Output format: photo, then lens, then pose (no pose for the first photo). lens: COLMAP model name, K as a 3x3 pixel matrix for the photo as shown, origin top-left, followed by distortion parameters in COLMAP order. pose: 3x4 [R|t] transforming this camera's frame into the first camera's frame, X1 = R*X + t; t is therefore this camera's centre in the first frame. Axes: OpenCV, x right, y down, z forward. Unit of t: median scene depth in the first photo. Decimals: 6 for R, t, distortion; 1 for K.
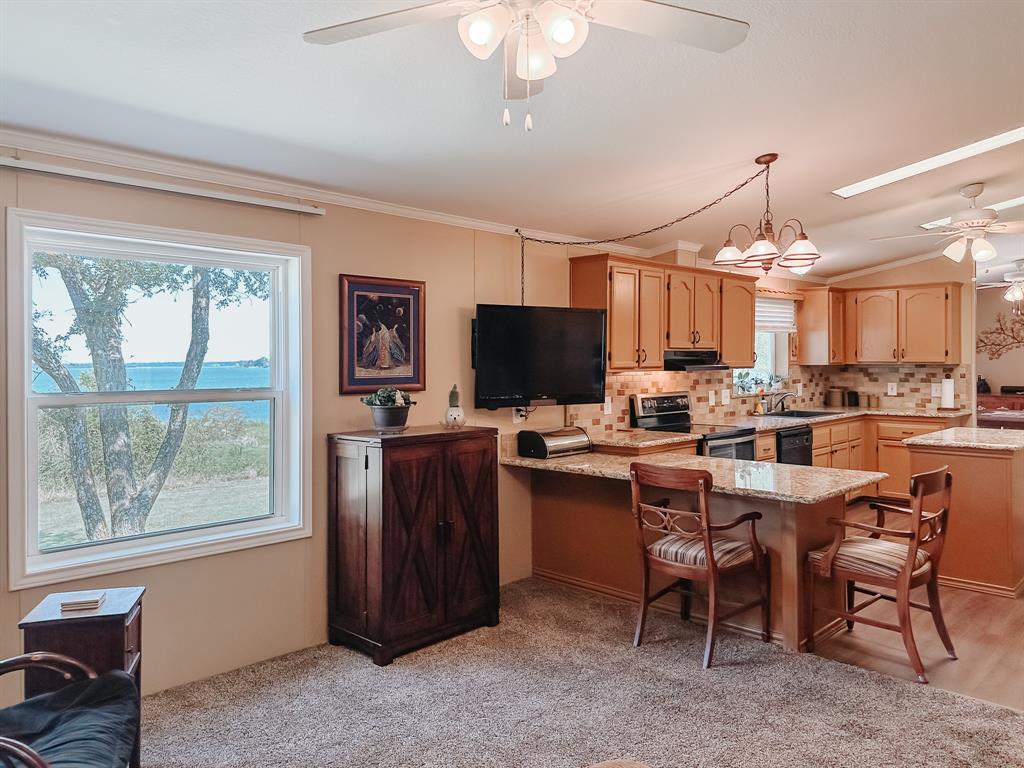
lens RADIAL K [[739.0, 0, 512.4], [0, 739.0, 375.7], [0, 0, 1]] dist [0.001094, -0.004876]
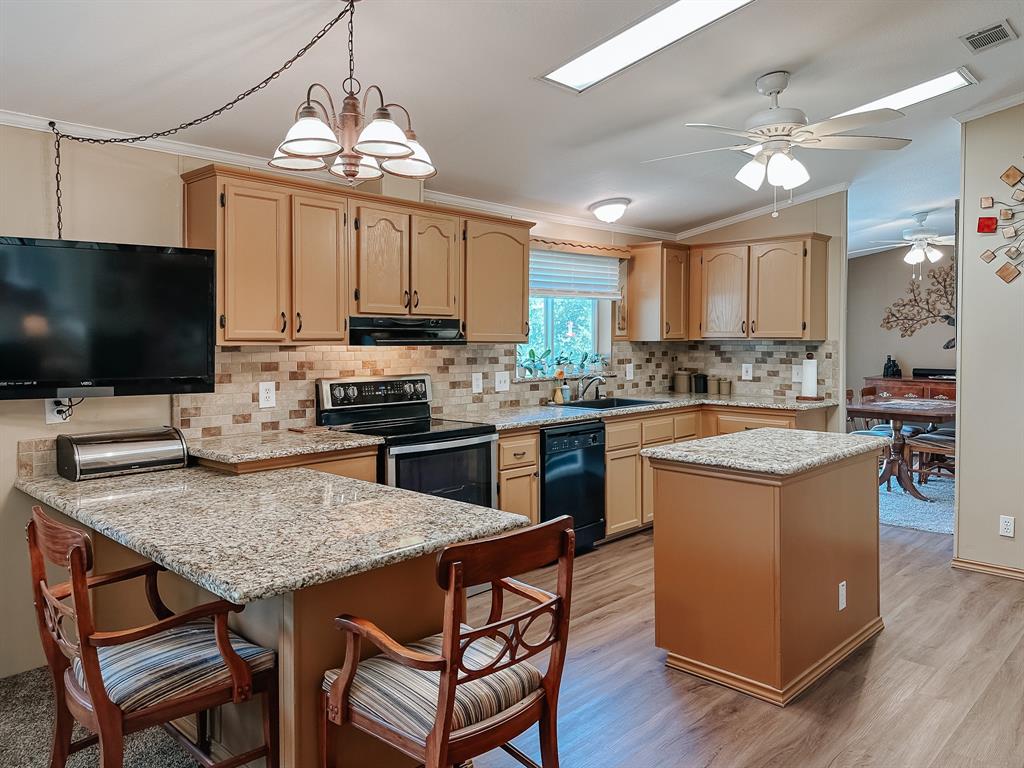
lens RADIAL K [[741.8, 0, 516.6], [0, 741.8, 361.5], [0, 0, 1]] dist [0.189508, -0.329061]
pose [[0.999336, 0.006396, 0.035870, 0.272894], [-0.006759, 0.999927, 0.010008, 0.000494], [-0.035804, -0.010243, 0.999306, 0.229350]]
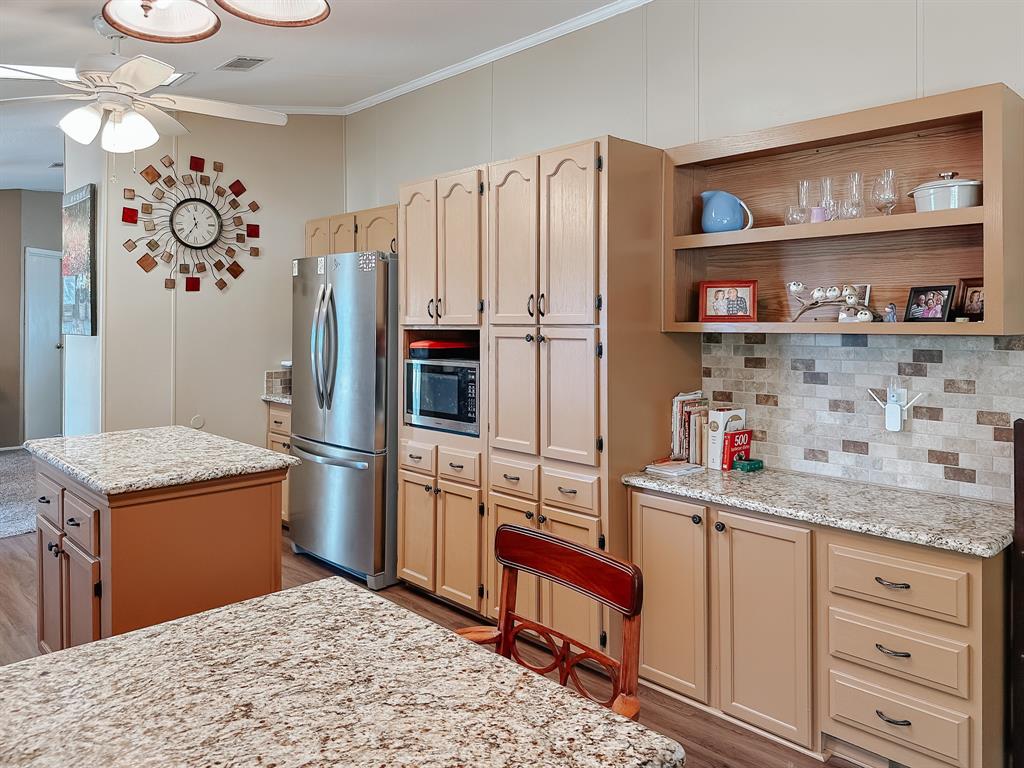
lens RADIAL K [[740.9, 0, 513.6], [0, 740.9, 317.3], [0, 0, 1]] dist [0.031756, -0.000891]
pose [[0.013199, 0.011065, 0.999852, 0.028820], [0.015323, 0.999819, -0.011267, -0.008604], [-0.999795, 0.015469, 0.013027, 0.519491]]
